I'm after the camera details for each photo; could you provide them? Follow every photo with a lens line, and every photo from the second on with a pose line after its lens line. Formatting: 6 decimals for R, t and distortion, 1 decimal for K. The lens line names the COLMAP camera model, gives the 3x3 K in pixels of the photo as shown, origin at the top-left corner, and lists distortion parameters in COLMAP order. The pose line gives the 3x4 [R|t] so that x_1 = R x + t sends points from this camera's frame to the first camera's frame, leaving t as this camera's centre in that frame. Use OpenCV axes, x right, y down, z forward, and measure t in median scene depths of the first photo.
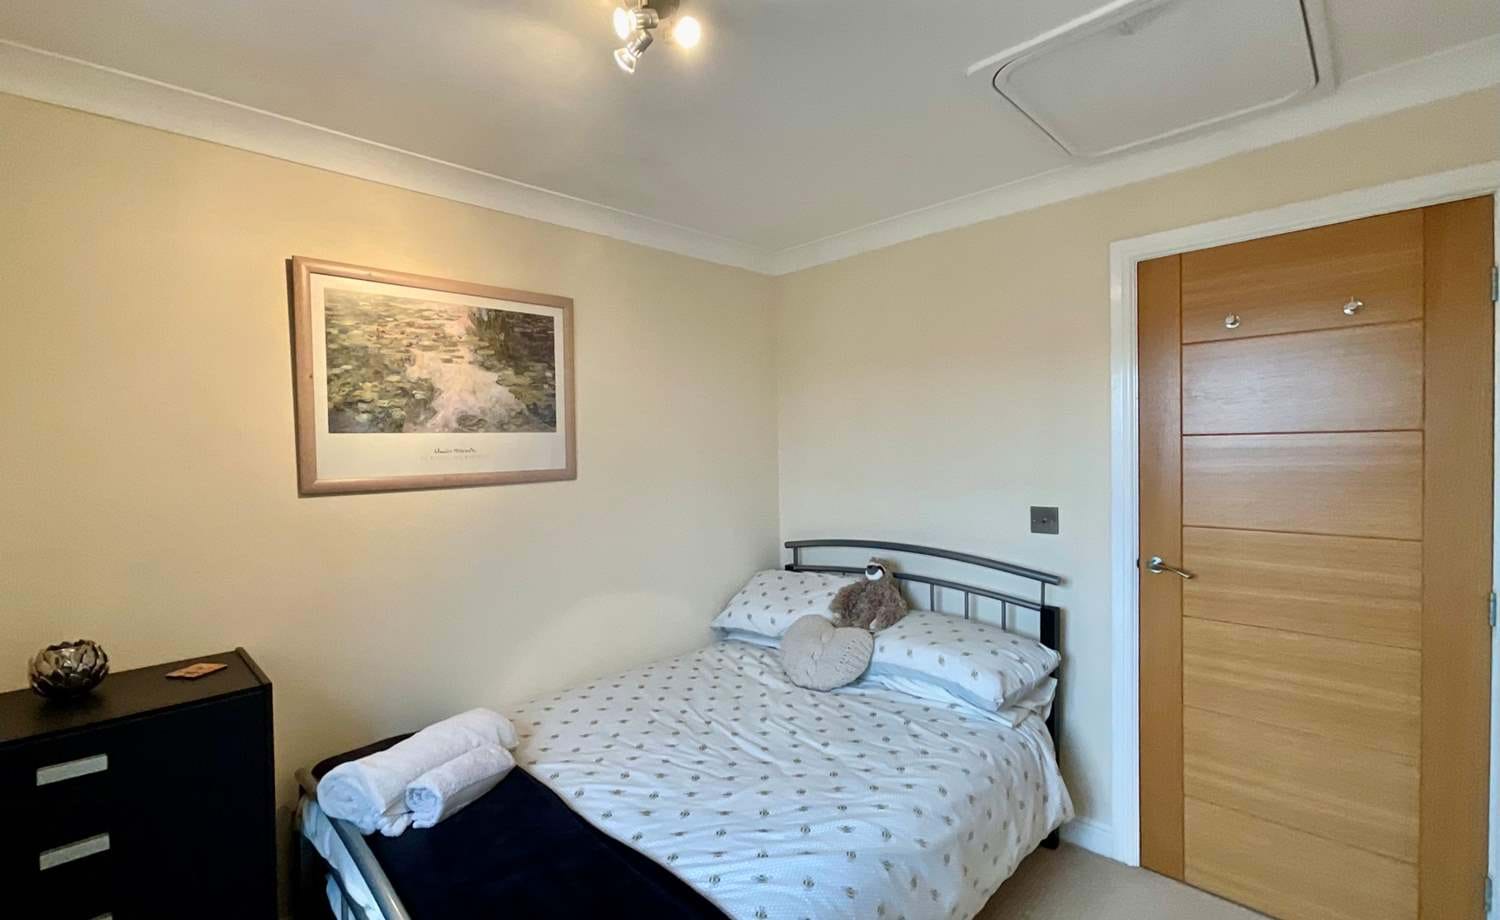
lens RADIAL K [[651.6, 0, 750.0], [0, 651.6, 460.0], [0, 0, 1]] dist [0.003235, 0.000067]
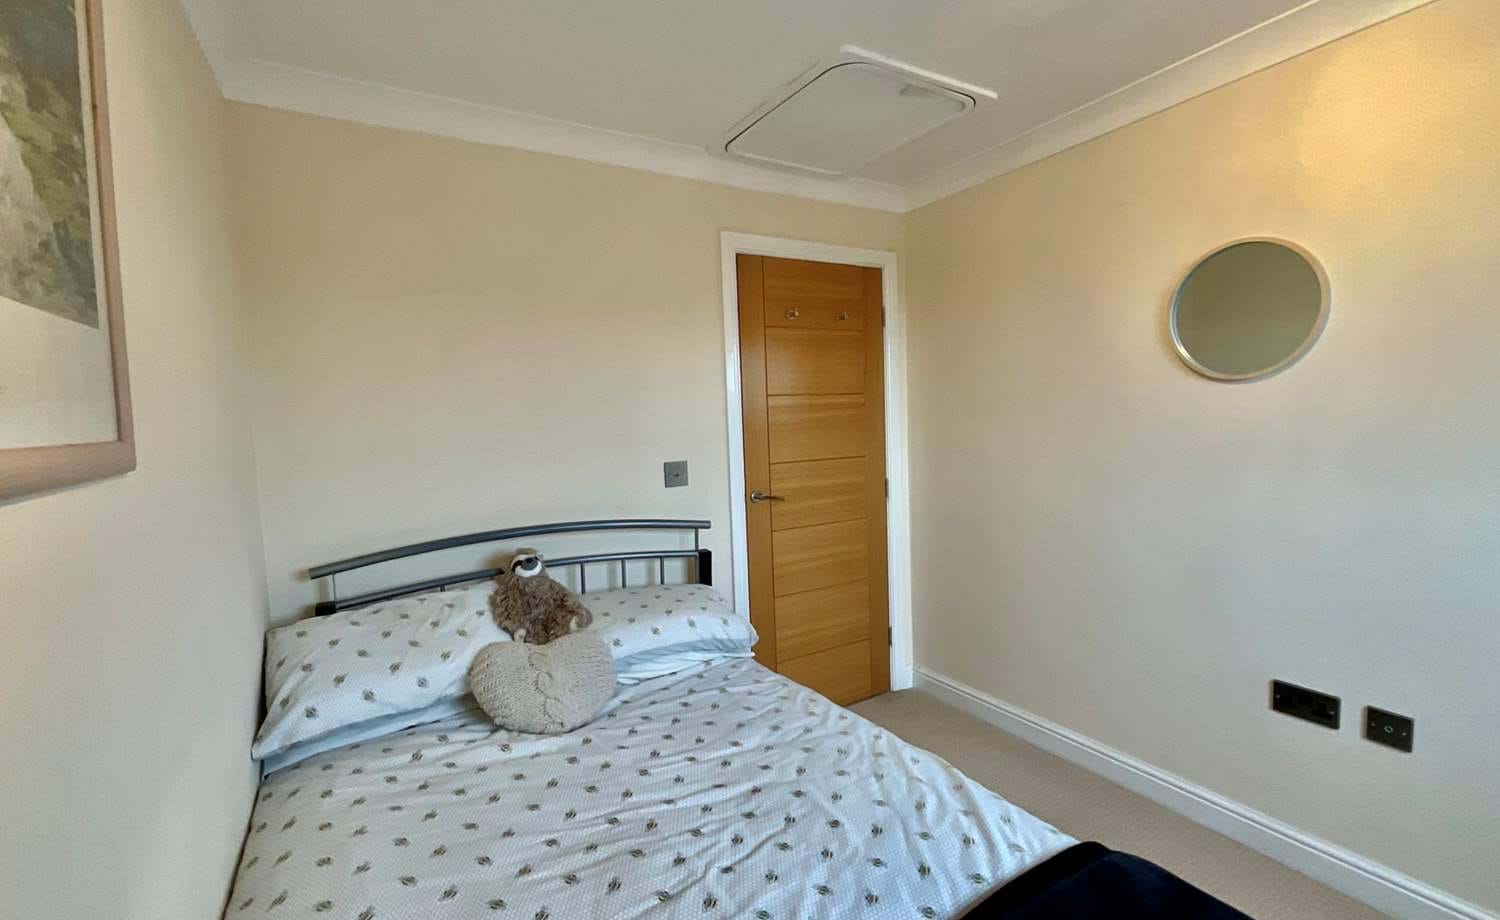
lens RADIAL K [[651.6, 0, 750.0], [0, 651.6, 460.0], [0, 0, 1]] dist [0.003235, 0.000067]
pose [[0.253532, -0.058928, 0.965530, -0.595410], [0.047587, 0.997694, 0.048395, 0.025536], [-0.966156, 0.033677, 0.255752, 0.664637]]
